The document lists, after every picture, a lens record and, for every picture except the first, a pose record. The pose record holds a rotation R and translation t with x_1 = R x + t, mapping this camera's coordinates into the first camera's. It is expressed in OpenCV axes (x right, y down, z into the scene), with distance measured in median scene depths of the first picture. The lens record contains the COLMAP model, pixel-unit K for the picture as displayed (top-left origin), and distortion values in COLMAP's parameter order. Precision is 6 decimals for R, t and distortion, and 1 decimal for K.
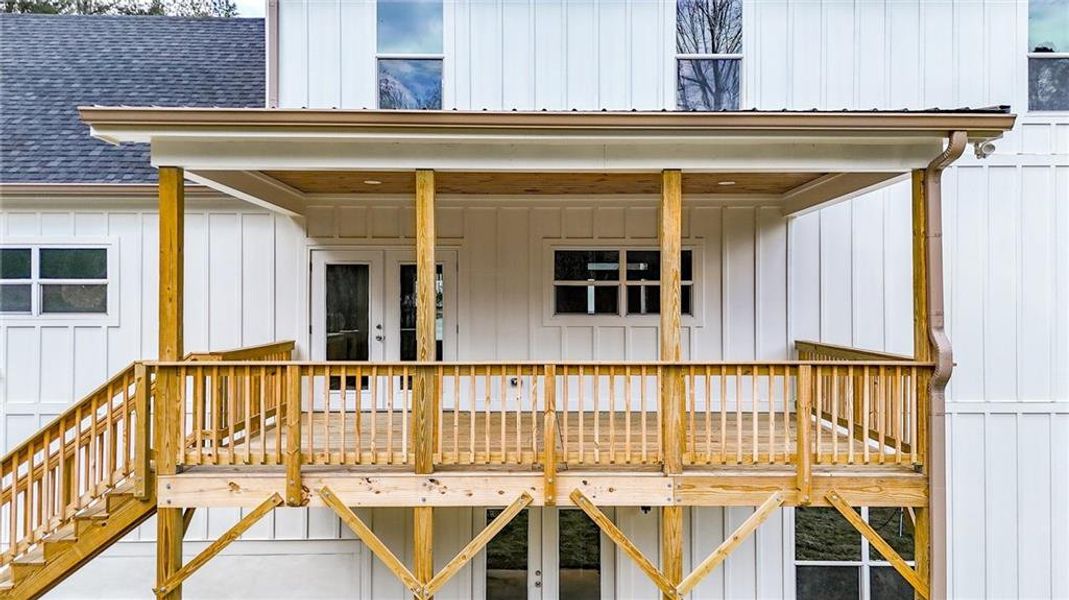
lens RADIAL K [[806.1, 0, 530.2], [0, 806.1, 292.5], [0, 0, 1]] dist [0.059901, -0.021120]
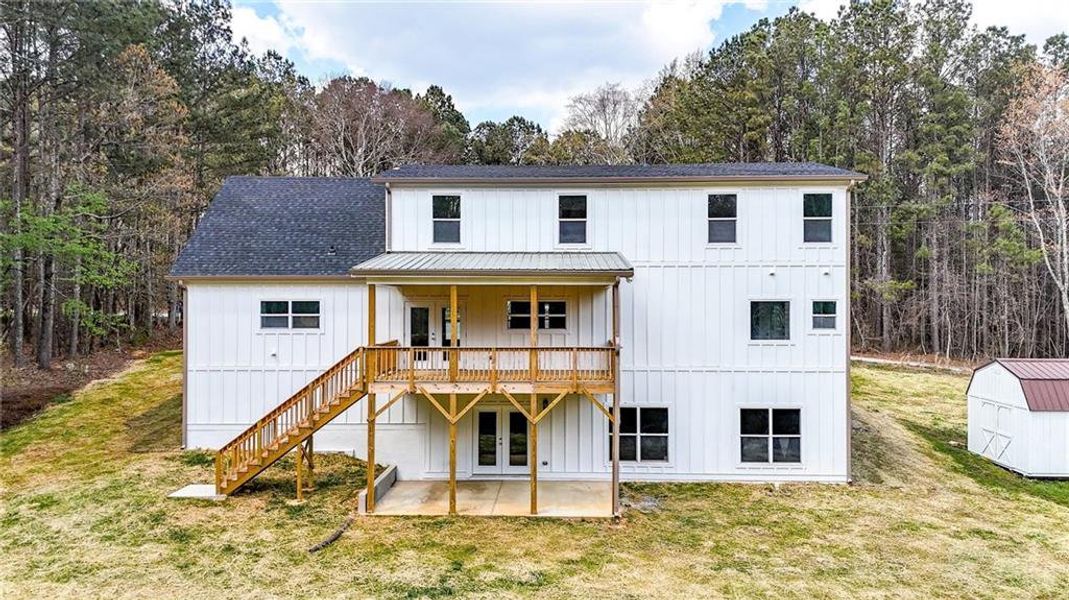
lens RADIAL K [[806.1, 0, 530.9], [0, 806.1, 297.5], [0, 0, 1]] dist [0.059901, -0.021120]
pose [[0.999678, 0.000878, -0.025370, 0.163771], [-0.000760, 0.999989, 0.004681, -0.078734], [0.025373, -0.004660, 0.999667, -1.396804]]
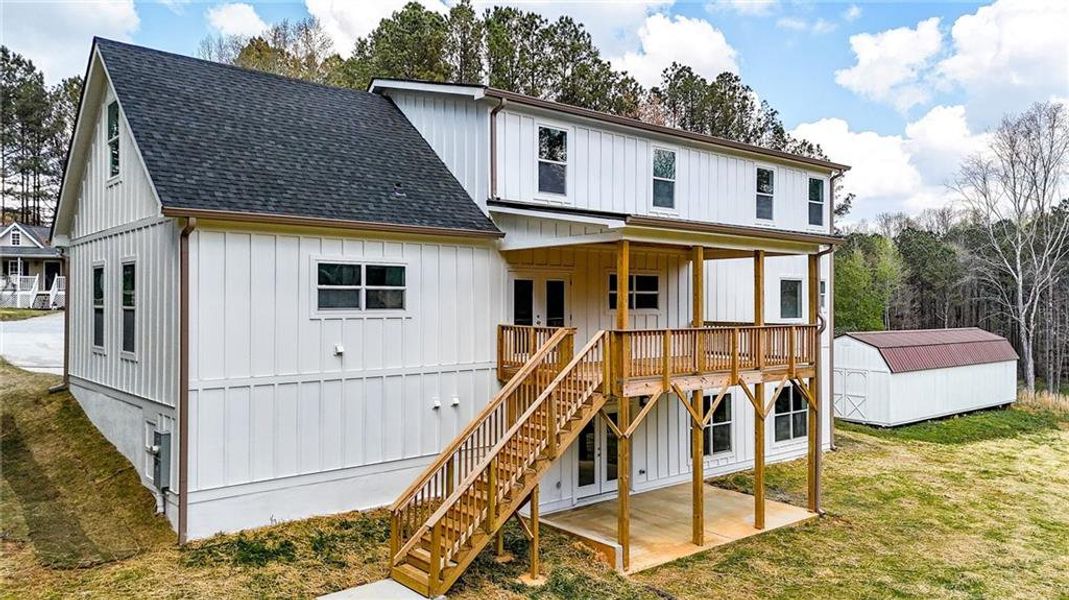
lens RADIAL K [[806.1, 0, 541.4], [0, 806.1, 298.2], [0, 0, 1]] dist [0.059901, -0.021120]
pose [[0.754423, 0.005347, 0.656367, -1.368512], [-0.013395, 0.999884, 0.007252, -0.009600], [-0.656252, -0.014263, 0.754407, -0.312511]]
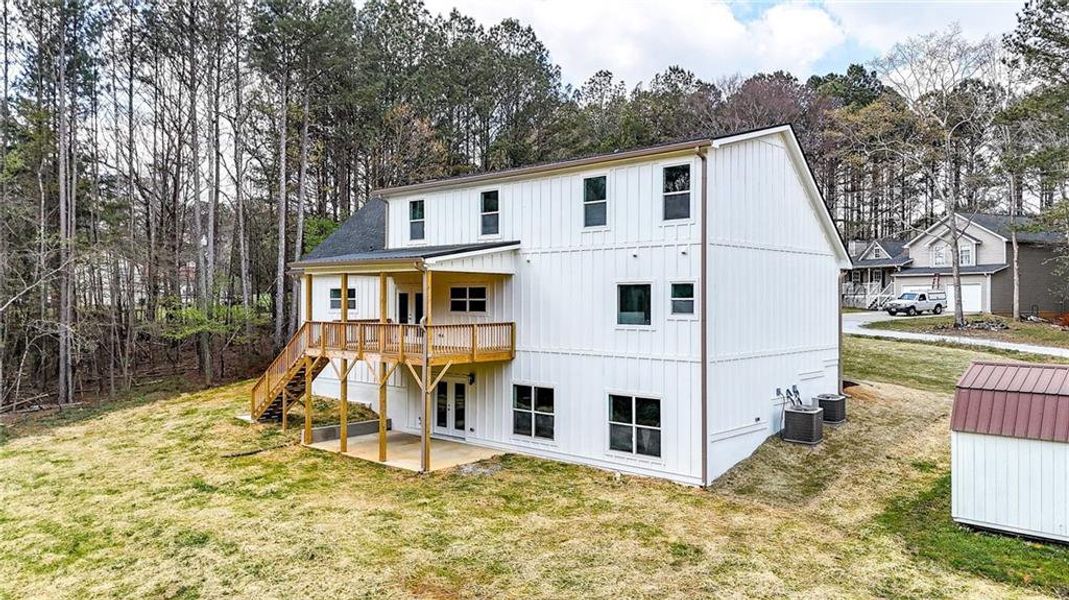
lens RADIAL K [[806.1, 0, 542.3], [0, 806.1, 299.7], [0, 0, 1]] dist [0.059901, -0.021120]
pose [[0.729415, 0.000712, -0.684071, 2.212365], [-0.003218, 0.999992, -0.002390, -0.005688], [0.684063, 0.003944, 0.729412, -0.808850]]
